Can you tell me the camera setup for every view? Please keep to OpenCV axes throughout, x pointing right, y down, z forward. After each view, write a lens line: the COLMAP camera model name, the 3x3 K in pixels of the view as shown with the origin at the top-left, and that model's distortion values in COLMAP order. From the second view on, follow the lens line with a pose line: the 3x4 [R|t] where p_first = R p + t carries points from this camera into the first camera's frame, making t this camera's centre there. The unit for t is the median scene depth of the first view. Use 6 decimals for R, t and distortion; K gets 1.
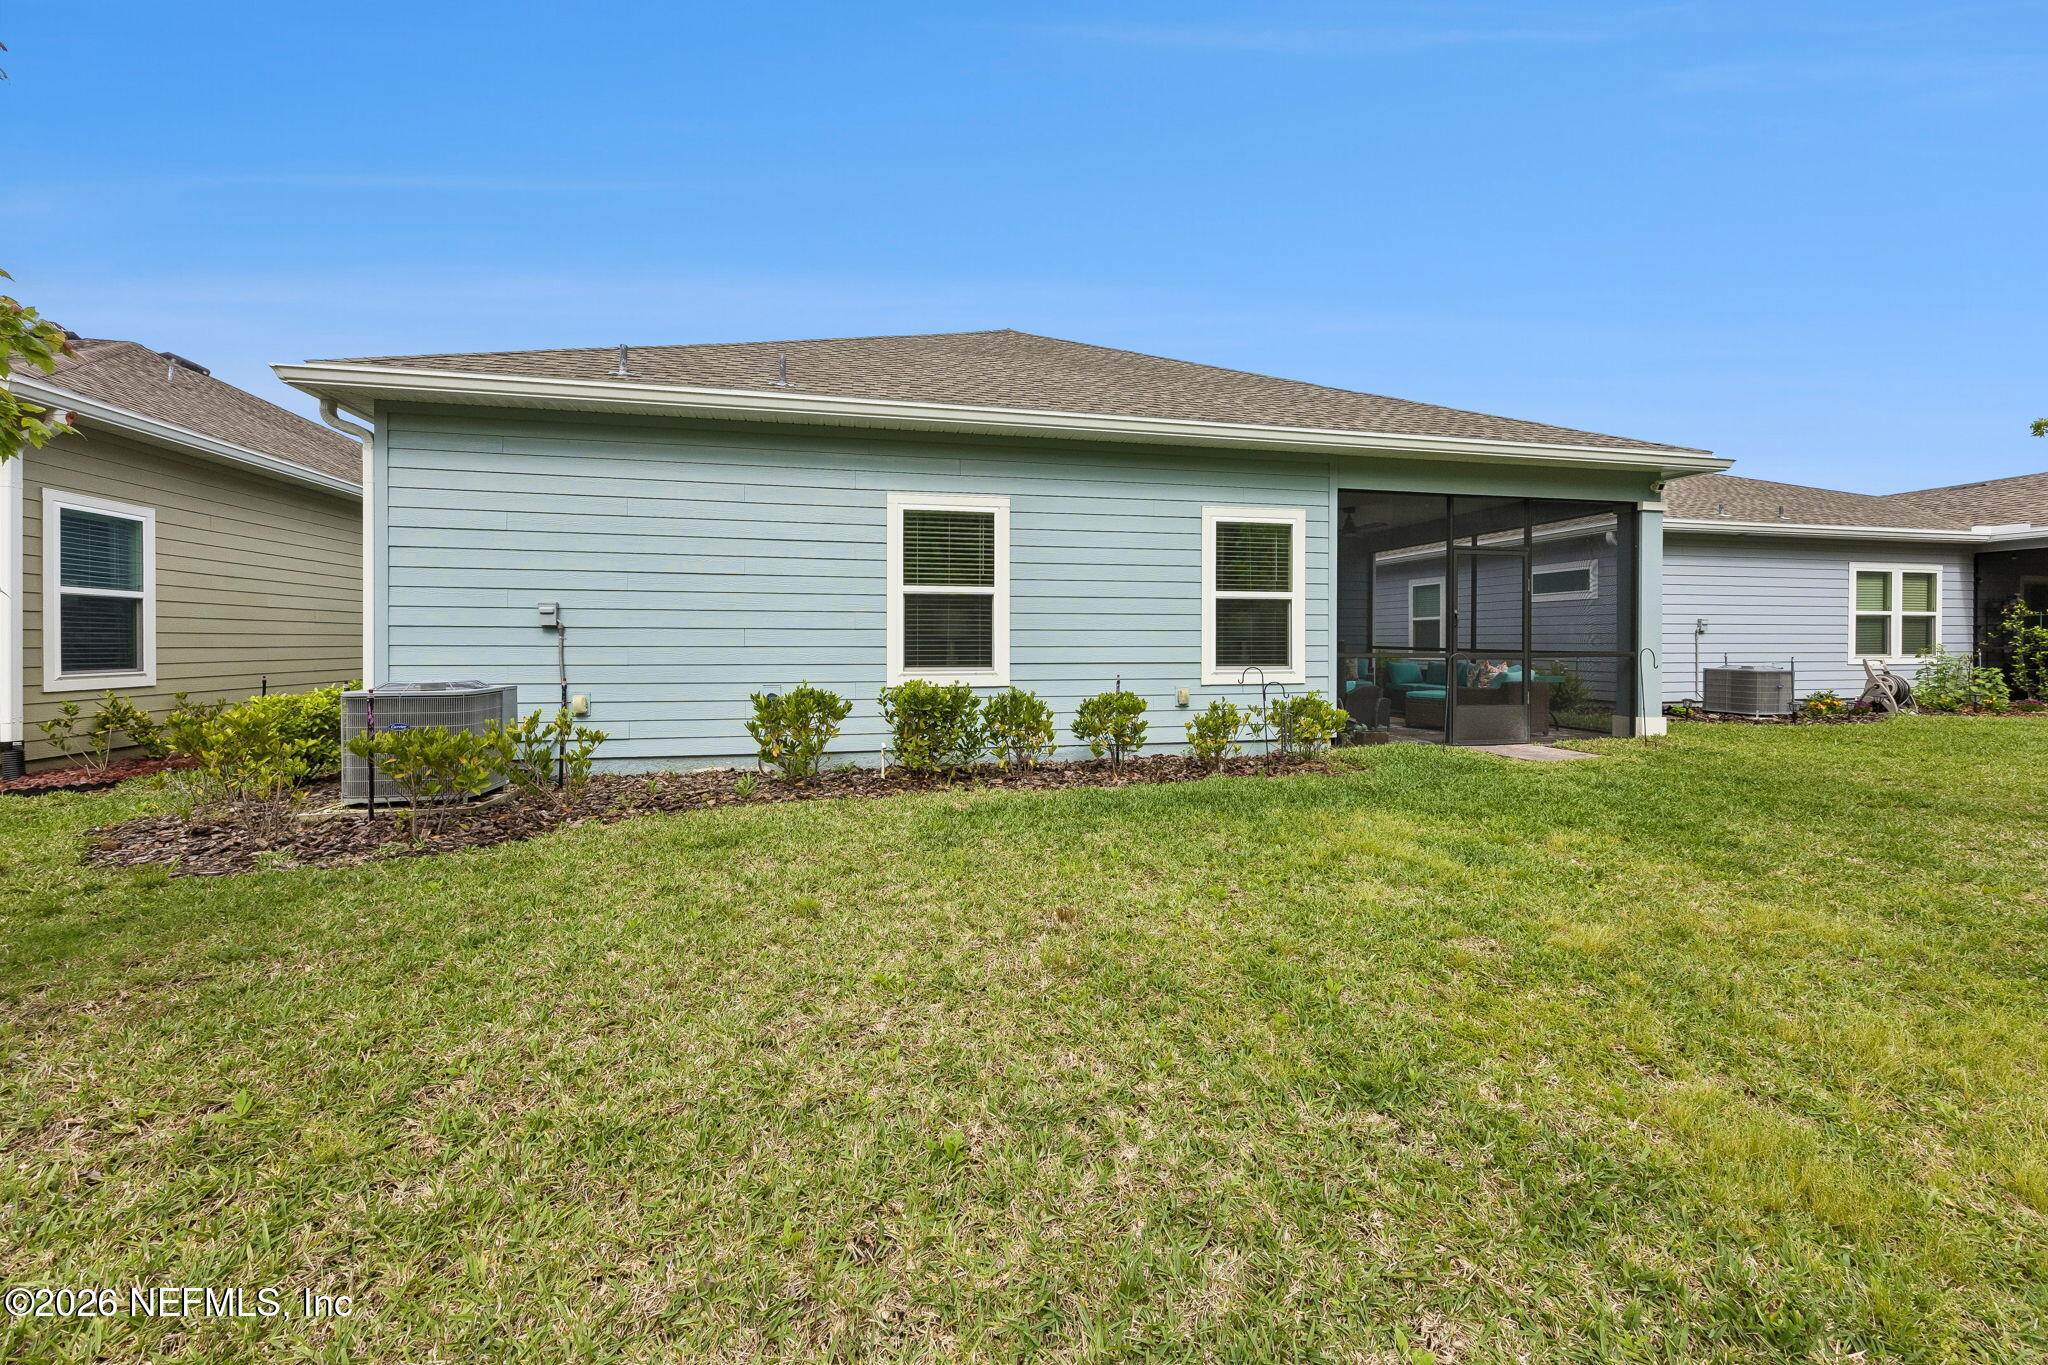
lens RADIAL K [[768.9, 0, 1024.0], [0, 768.9, 644.4], [0, 0, 1]] dist [-0.001642, -0.000151]
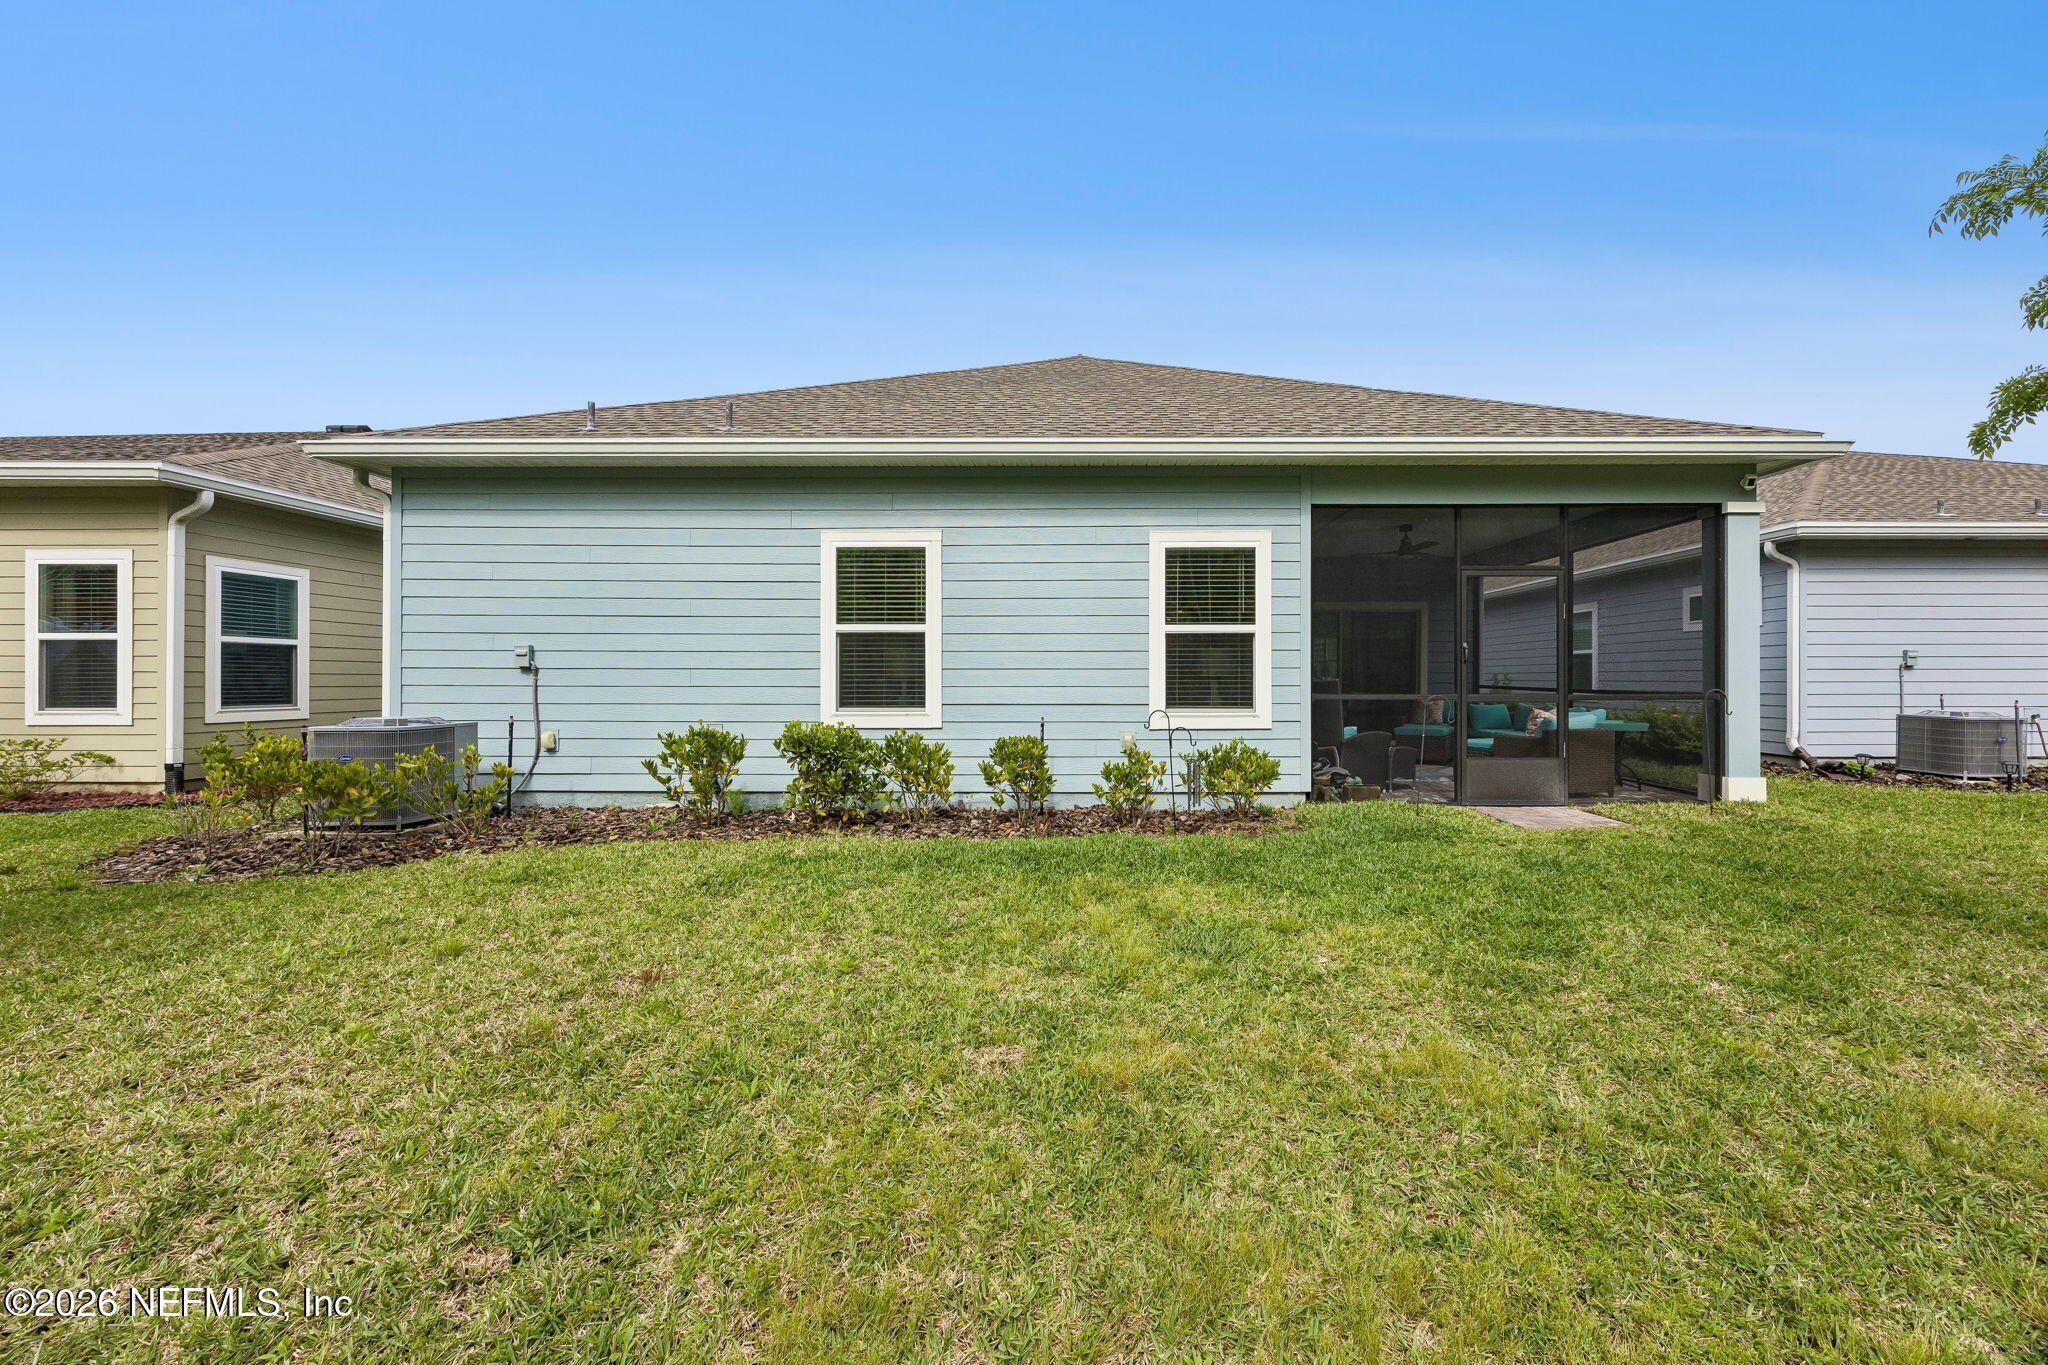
lens RADIAL K [[783.5, 0, 1027.7], [0, 783.5, 676.8], [0, 0, 1]] dist [-0.000666, 0.000213]
pose [[0.977244, -0.002038, -0.212107, 0.286779], [0.000484, 0.999973, -0.007380, -0.001753], [0.212116, 0.007109, 0.977219, 0.068821]]
